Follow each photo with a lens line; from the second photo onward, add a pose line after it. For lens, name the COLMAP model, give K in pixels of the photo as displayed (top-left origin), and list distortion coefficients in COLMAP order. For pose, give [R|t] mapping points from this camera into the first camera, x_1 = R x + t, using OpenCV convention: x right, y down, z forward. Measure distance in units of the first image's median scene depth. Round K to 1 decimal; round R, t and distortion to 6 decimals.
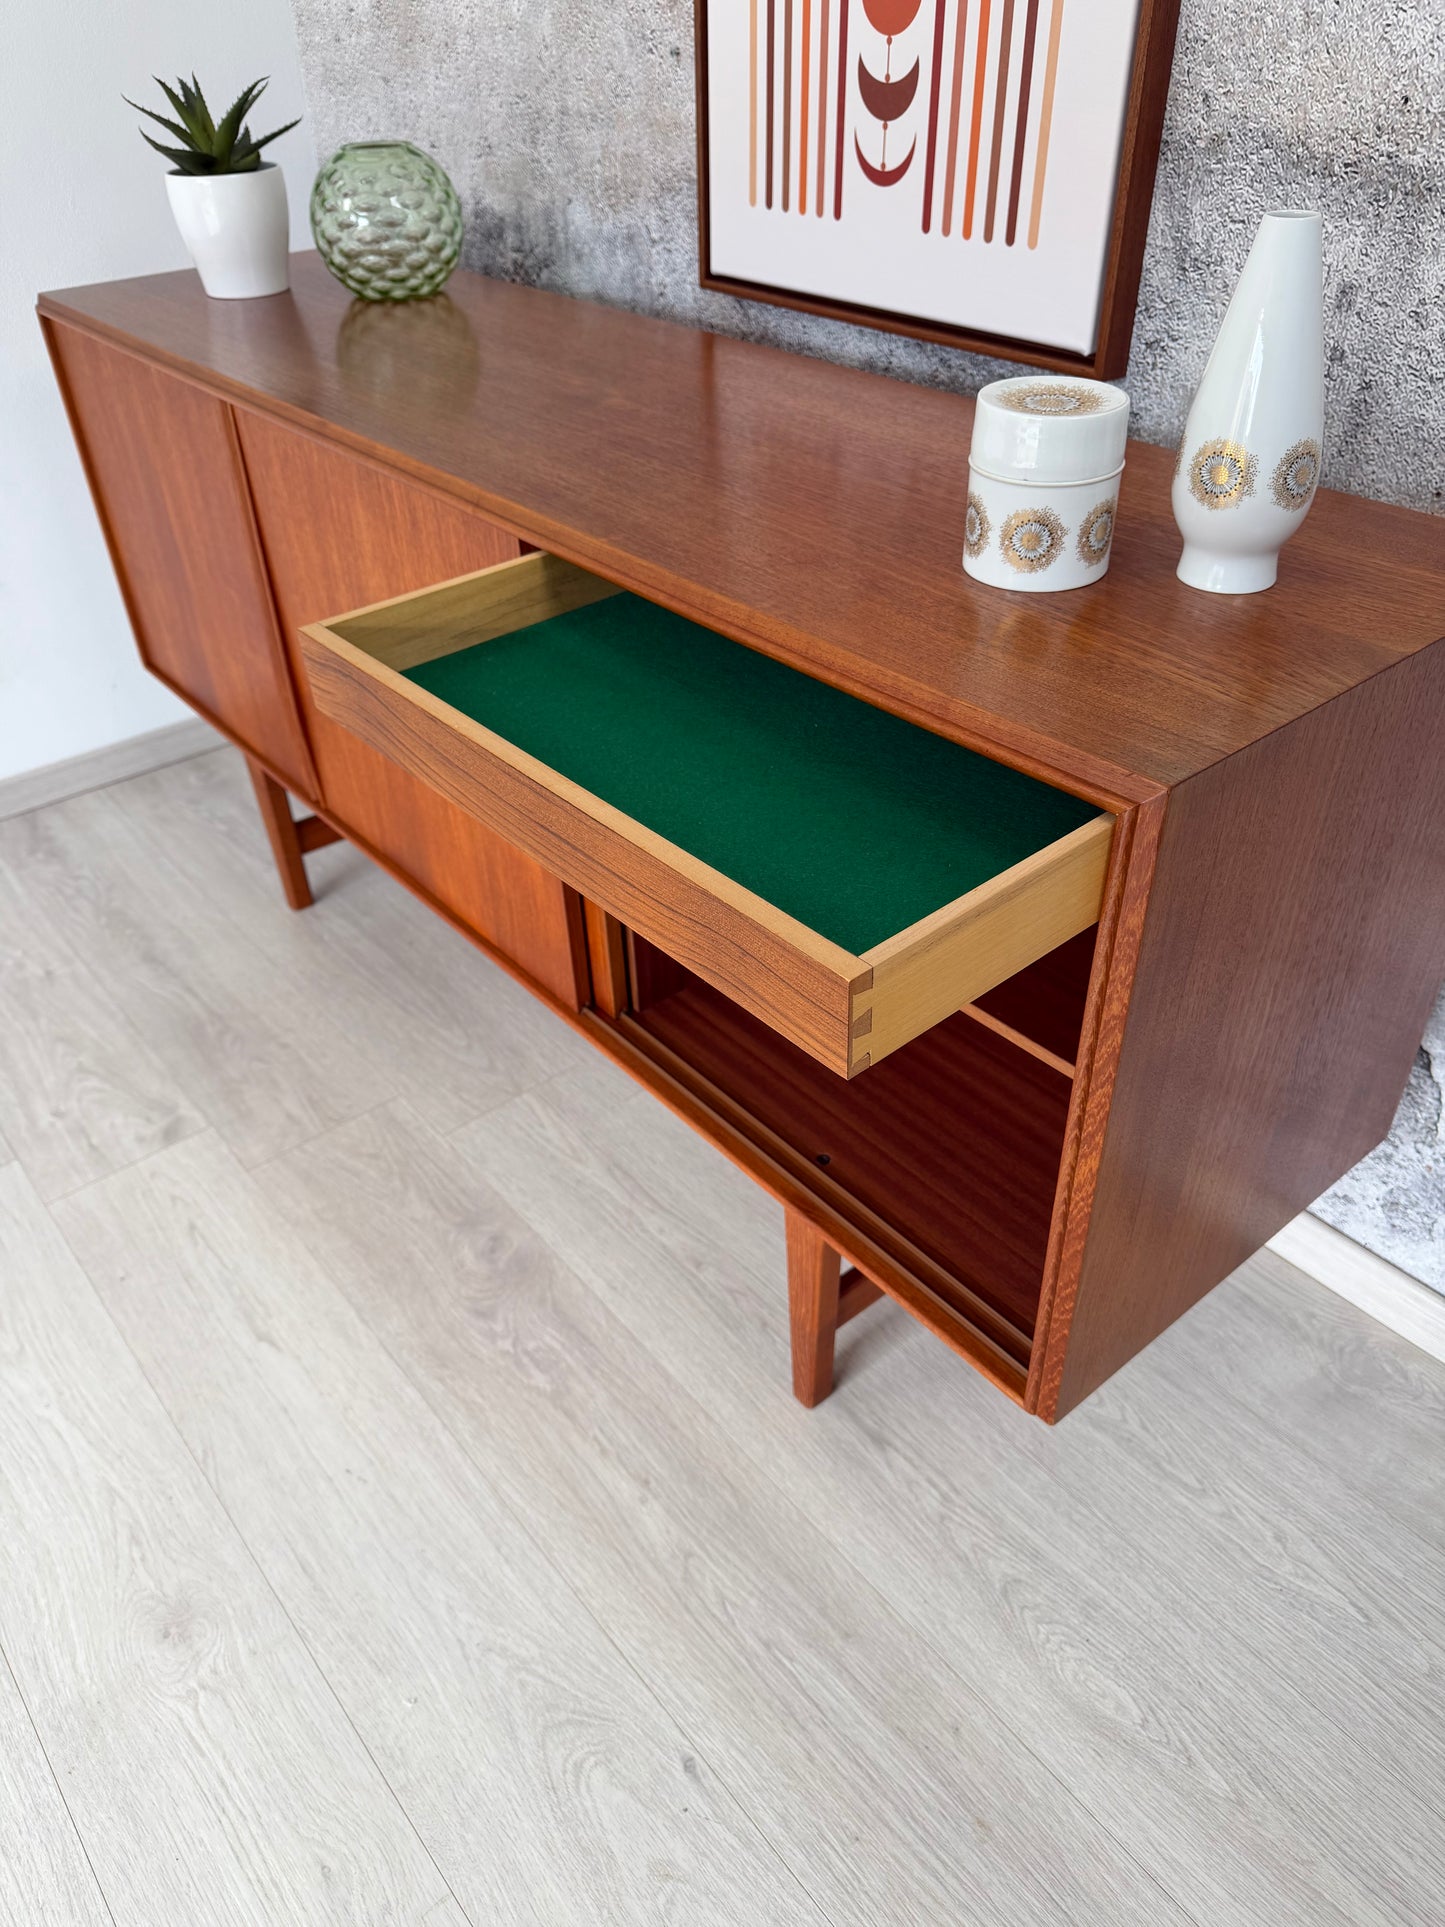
lens RADIAL K [[1367.7, 0, 729.4], [0, 1367.7, 960.7], [0, 0, 1]] dist [0.021778, -0.036574]
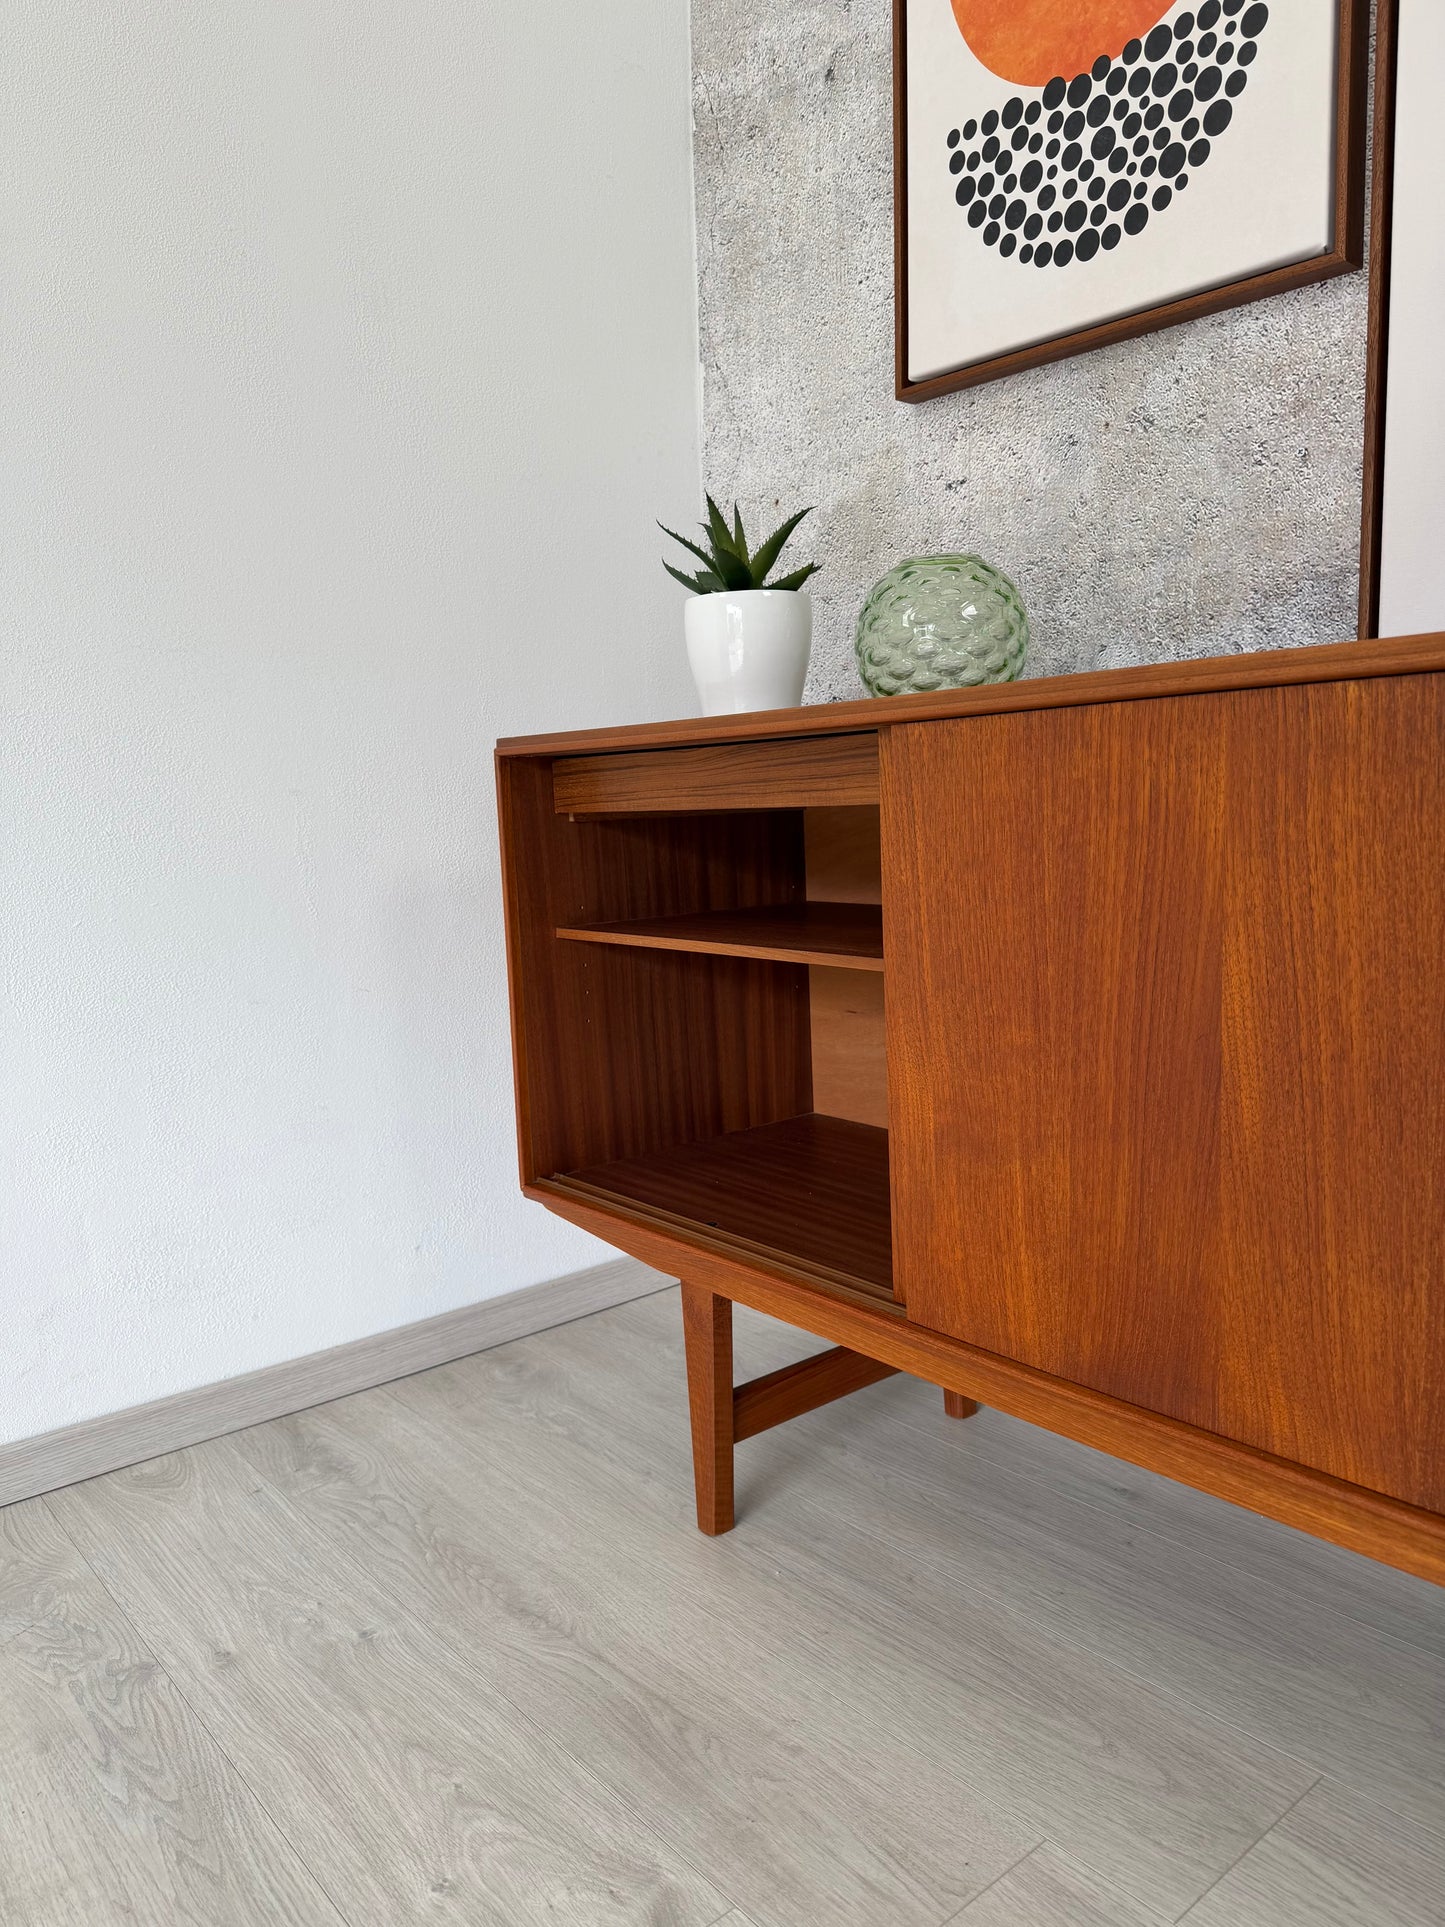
lens RADIAL K [[1367.7, 0, 721.5], [0, 1367.7, 958.1], [0, 0, 1]] dist [0.021778, -0.036574]
pose [[0.999932, -0.011528, 0.001452, -0.452242], [0.010704, 0.865373, -0.501013, 0.079754], [0.004519, 0.500995, 0.865438, 0.403291]]
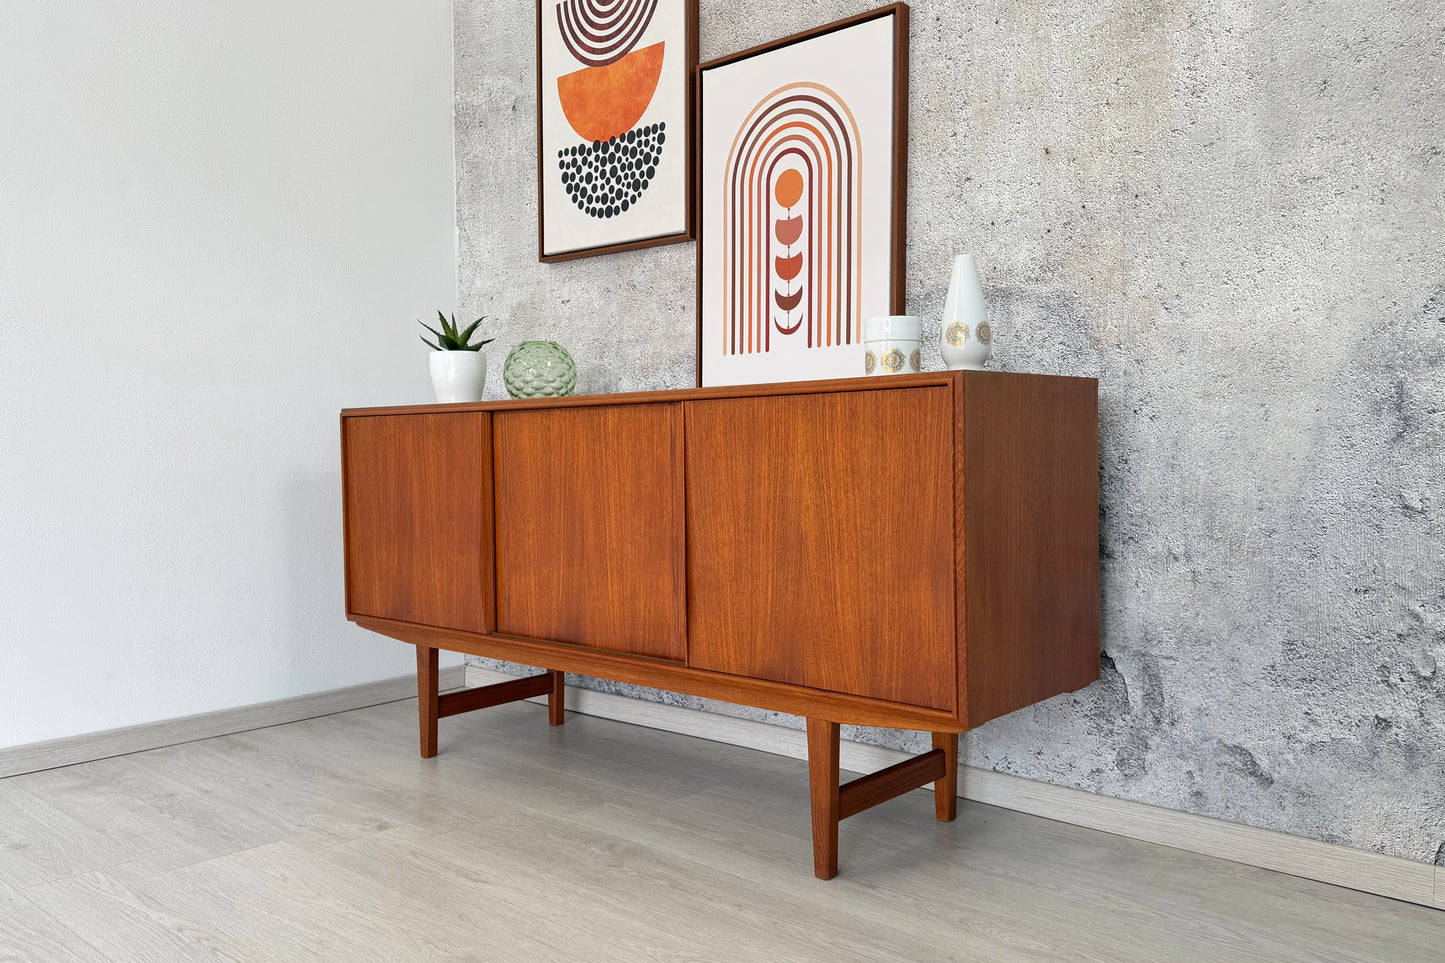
lens RADIAL K [[1131.8, 0, 713.5], [0, 1131.8, 487.8], [0, 0, 1]] dist [0.100773, -0.158848]
pose [[0.989950, 0.007822, 0.141203, -0.264806], [0.074481, 0.819929, -0.567599, 0.681558], [-0.120217, 0.572411, 0.811106, -0.370402]]
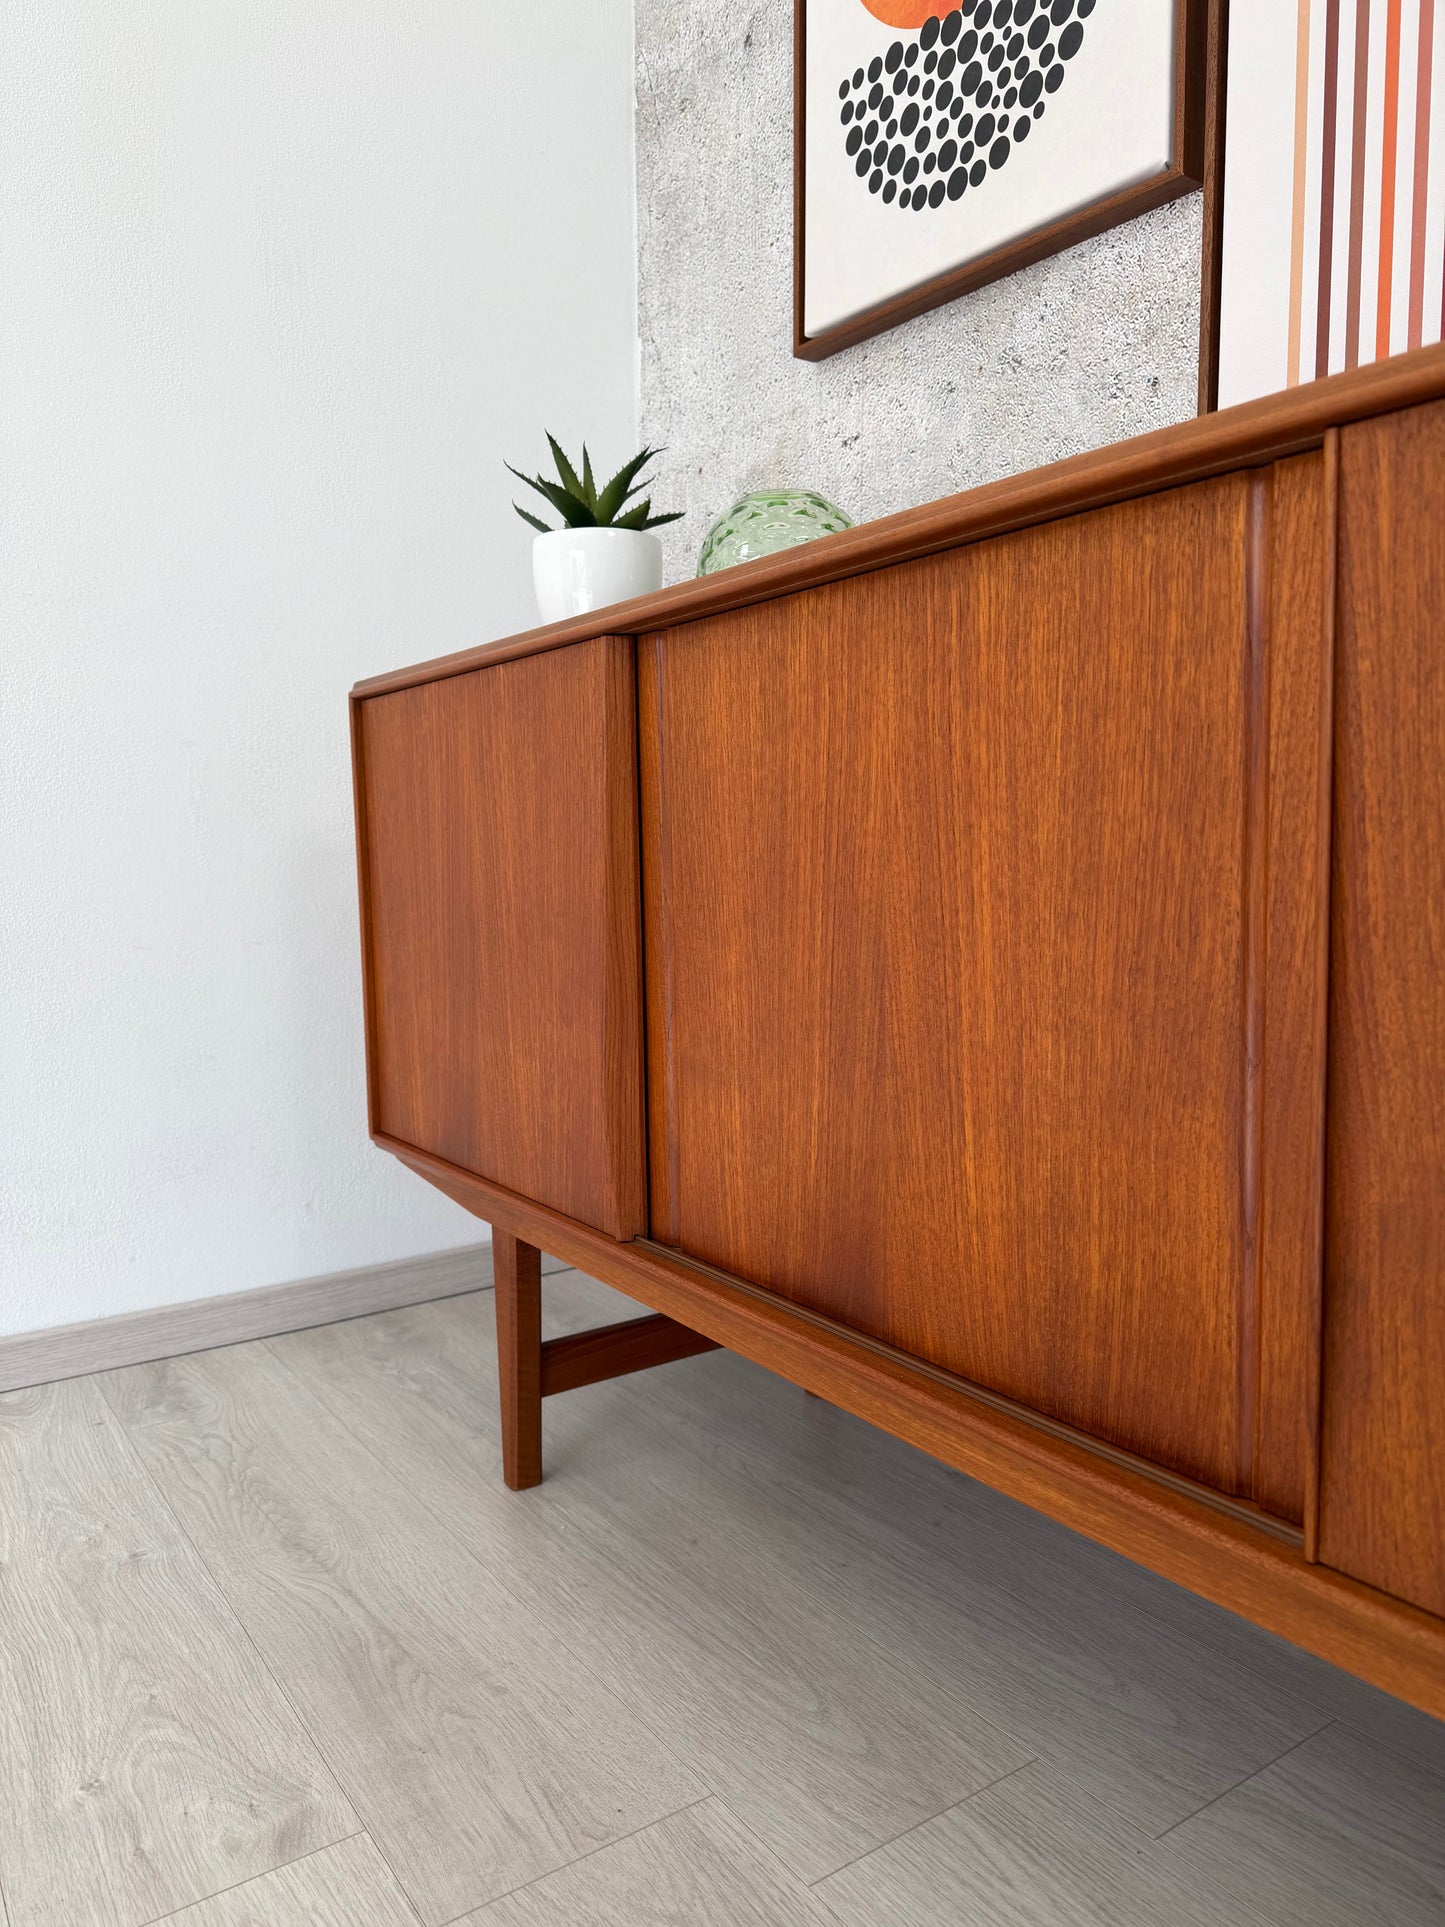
lens RADIAL K [[1367.7, 0, 715.6], [0, 1367.7, 961.9], [0, 0, 1]] dist [0.021778, -0.036574]
pose [[0.995275, 0.015660, -0.095824, -0.237422], [-0.063652, 0.850483, -0.522137, 0.123232], [0.073320, 0.525769, 0.847461, 0.464577]]
